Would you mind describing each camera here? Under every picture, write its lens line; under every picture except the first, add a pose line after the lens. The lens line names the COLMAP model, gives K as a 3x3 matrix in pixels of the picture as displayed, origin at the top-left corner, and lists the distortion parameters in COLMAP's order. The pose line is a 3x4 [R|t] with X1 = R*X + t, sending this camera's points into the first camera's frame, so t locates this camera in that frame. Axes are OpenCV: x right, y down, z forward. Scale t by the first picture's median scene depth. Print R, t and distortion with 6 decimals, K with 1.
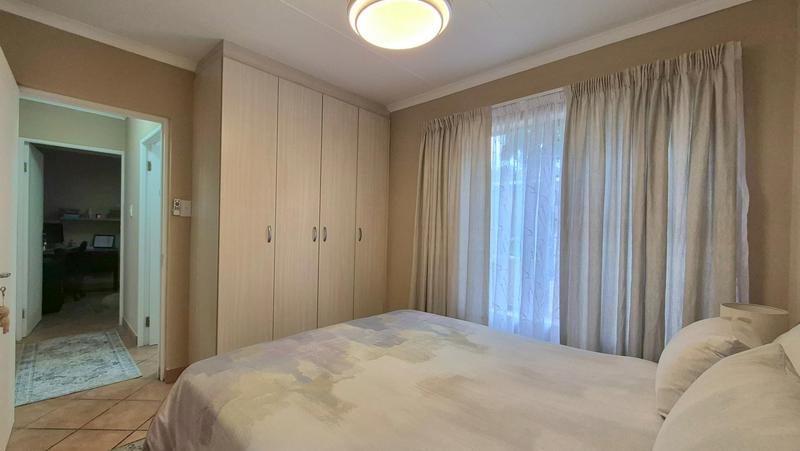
lens RADIAL K [[310.3, 0, 393.9], [0, 310.3, 233.9], [0, 0, 1]] dist [-0.000176, -0.000088]
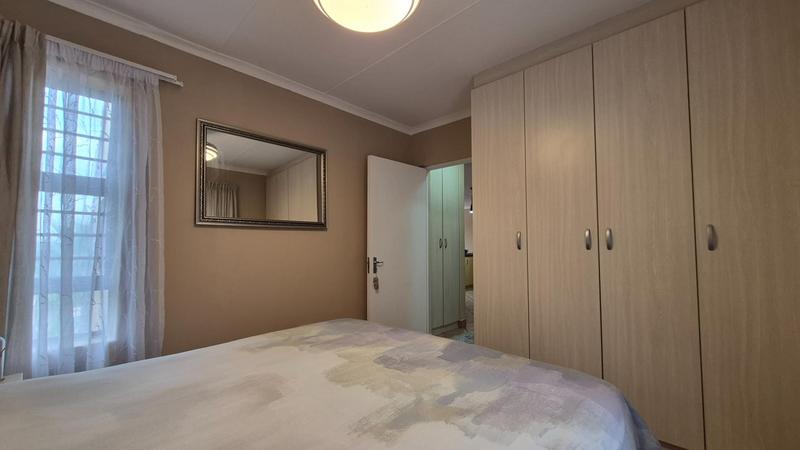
lens RADIAL K [[327.1, 0, 410.9], [0, 327.1, 219.5], [0, 0, 1]] dist [0.000120, -0.000054]
pose [[0.023737, -0.121323, -0.992329, 0.758010], [-0.019877, 0.992355, -0.121802, 0.088909], [0.999521, 0.022615, 0.021144, 0.932513]]
